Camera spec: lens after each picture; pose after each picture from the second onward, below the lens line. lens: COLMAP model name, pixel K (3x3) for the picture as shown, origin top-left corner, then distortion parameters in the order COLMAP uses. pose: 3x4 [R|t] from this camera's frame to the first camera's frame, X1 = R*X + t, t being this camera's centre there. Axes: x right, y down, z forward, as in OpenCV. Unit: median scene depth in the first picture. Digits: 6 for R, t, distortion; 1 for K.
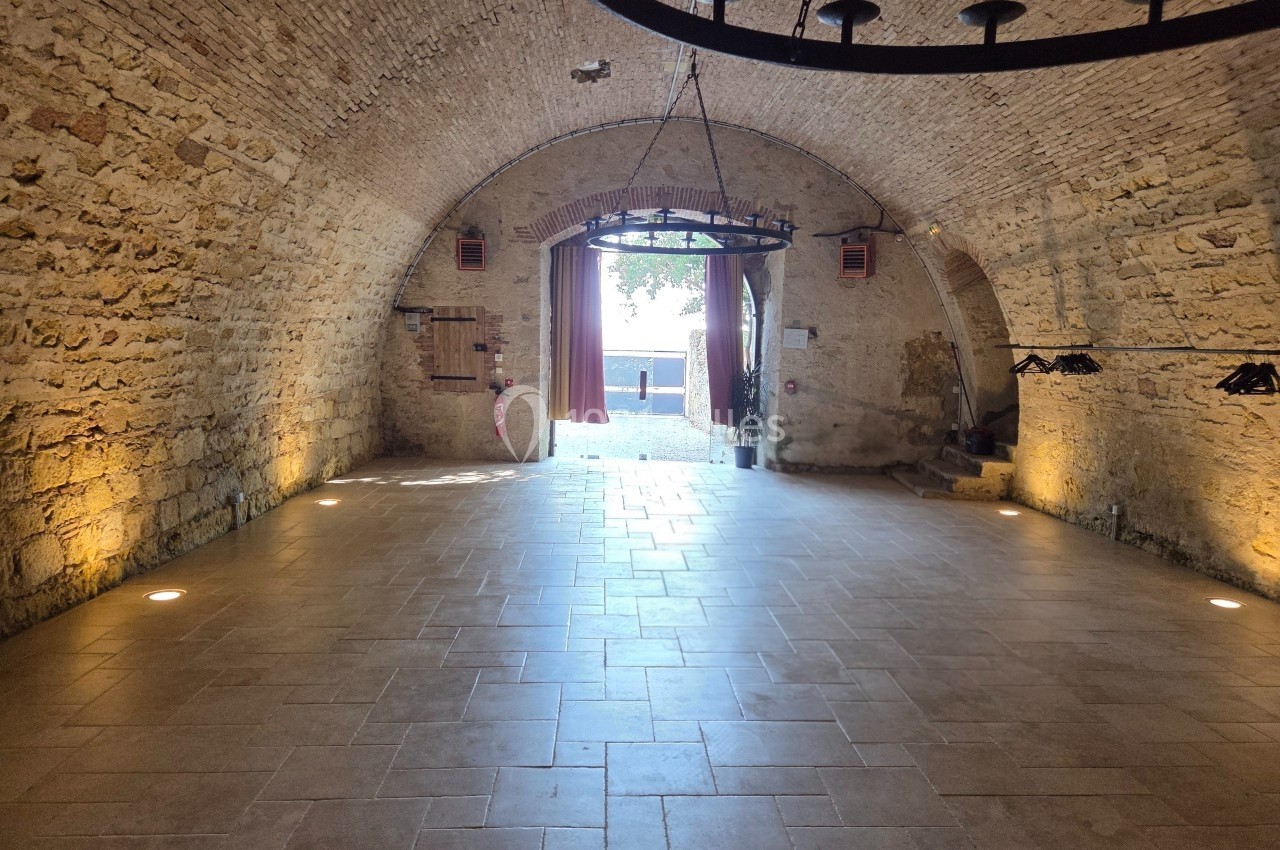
lens RADIAL K [[1025.1, 0, 640.5], [0, 1025.1, 427.6], [0, 0, 1]] dist [-0.007949, -0.003042]
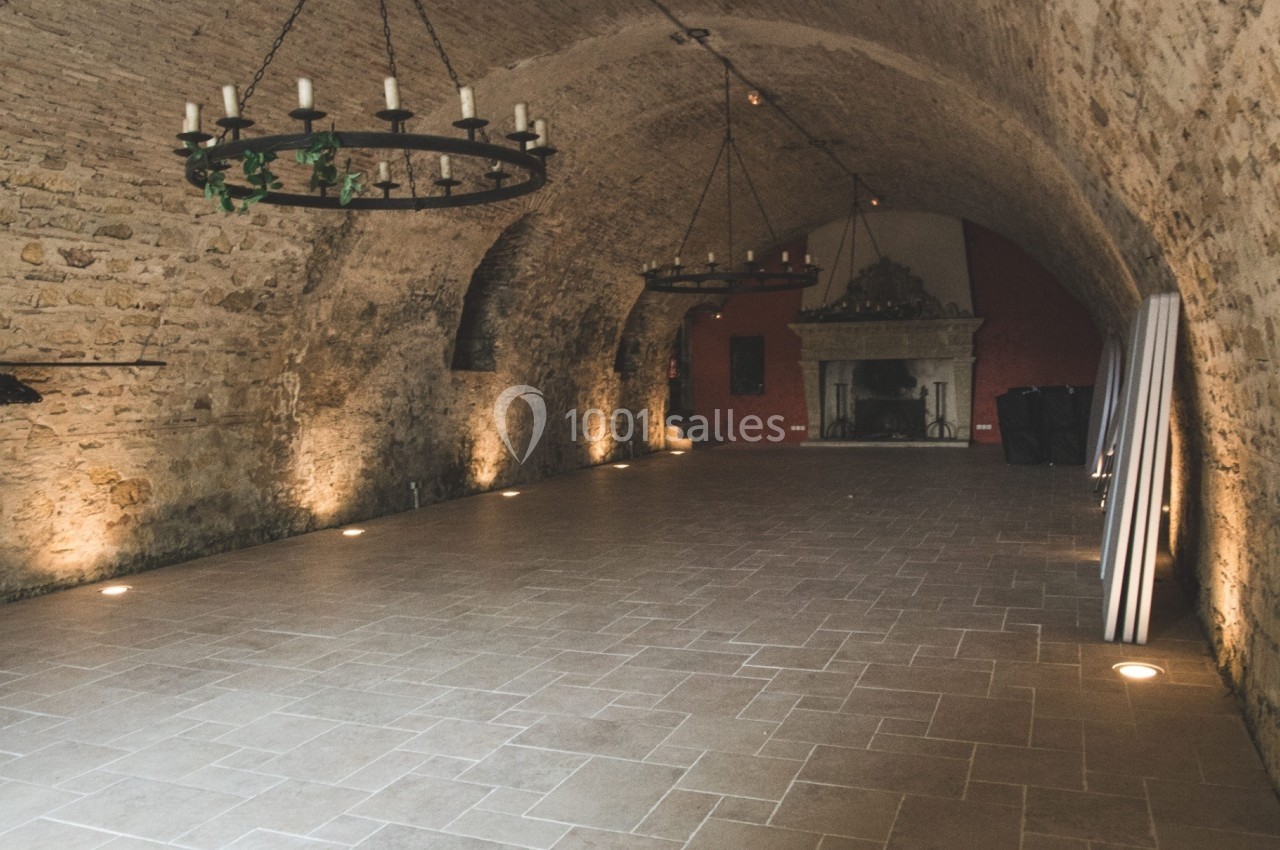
lens RADIAL K [[1025.1, 0, 641.7], [0, 1025.1, 423.0], [0, 0, 1]] dist [-0.007949, -0.003042]
pose [[-0.916859, -0.007520, 0.399141, -0.389715], [0.050871, 0.989471, 0.135498, -0.127301], [-0.395958, 0.144537, -0.906822, 1.724307]]
